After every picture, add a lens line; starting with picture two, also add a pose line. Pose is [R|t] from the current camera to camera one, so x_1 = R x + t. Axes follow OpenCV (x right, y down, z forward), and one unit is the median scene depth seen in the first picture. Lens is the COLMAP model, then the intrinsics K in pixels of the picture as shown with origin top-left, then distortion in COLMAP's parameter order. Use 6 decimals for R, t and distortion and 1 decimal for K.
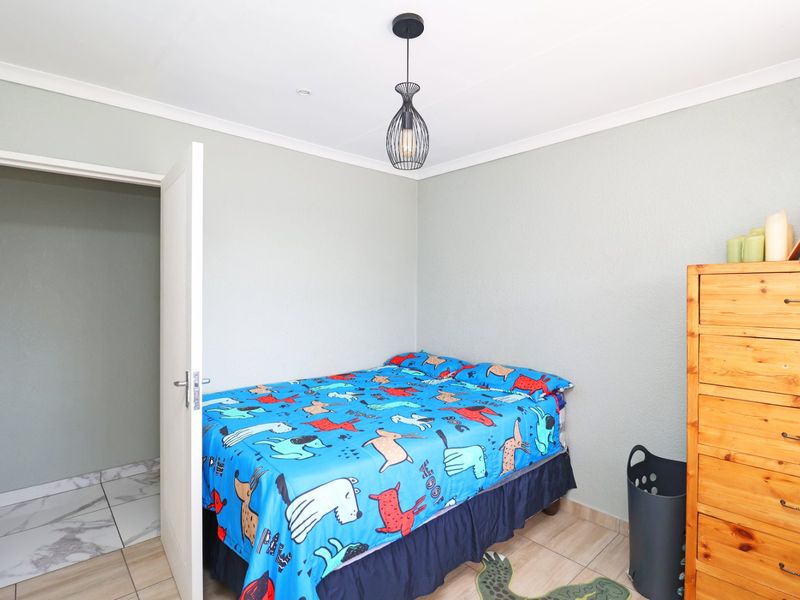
lens RADIAL K [[420.2, 0, 404.1], [0, 420.2, 296.3], [0, 0, 1]] dist [-0.004576, -0.009056]
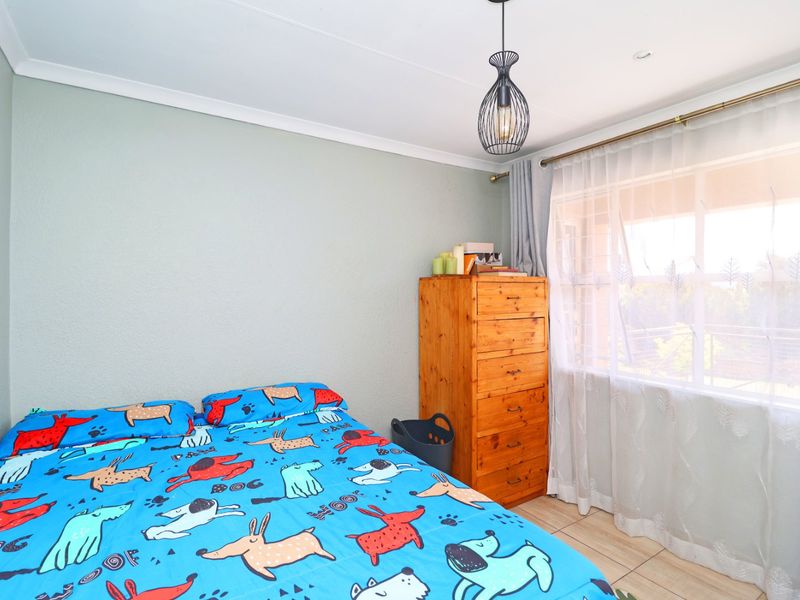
lens RADIAL K [[420.2, 0, 403.9], [0, 420.2, 298.6], [0, 0, 1]] dist [-0.004576, -0.009056]
pose [[0.150018, -0.018022, 0.988519, -0.819662], [0.012879, 0.999785, 0.016273, -0.018701], [-0.988599, 0.010290, 0.150218, 1.012703]]
